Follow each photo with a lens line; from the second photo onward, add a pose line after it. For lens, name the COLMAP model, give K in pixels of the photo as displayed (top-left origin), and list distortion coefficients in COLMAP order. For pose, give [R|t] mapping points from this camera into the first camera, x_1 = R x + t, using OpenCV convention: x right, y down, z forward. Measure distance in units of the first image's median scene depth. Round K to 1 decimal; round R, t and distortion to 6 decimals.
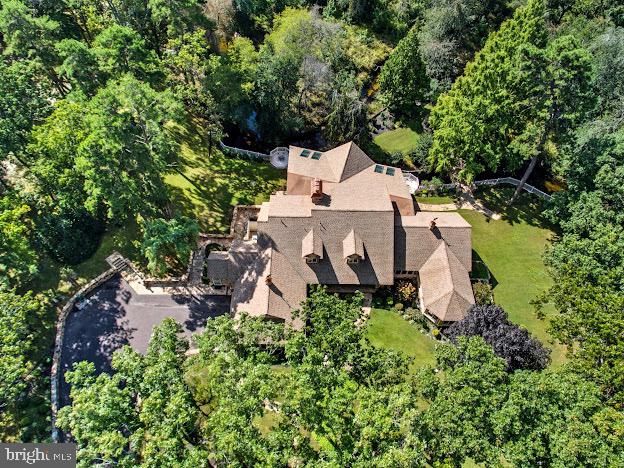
lens RADIAL K [[453.6, 0, 311.6], [0, 453.6, 233.0], [0, 0, 1]] dist [0.001194, 0.002398]
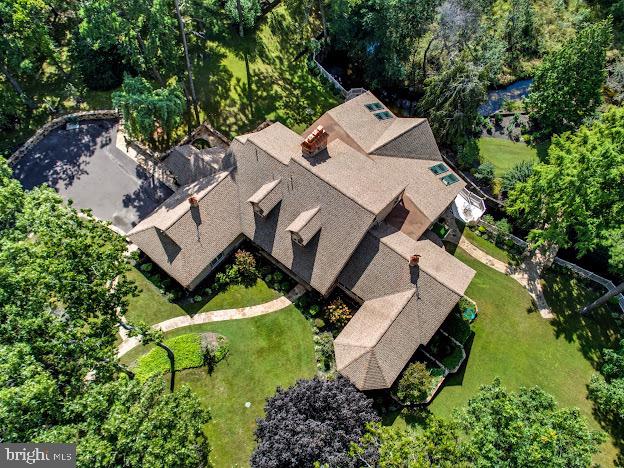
lens RADIAL K [[453.6, 0, 311.8], [0, 453.6, 235.2], [0, 0, 1]] dist [0.001194, 0.002398]
pose [[0.773991, 0.551181, -0.311668, 0.294902], [-0.512297, 0.834383, 0.203365, -0.099297], [0.372141, 0.002264, 0.928173, 0.234602]]
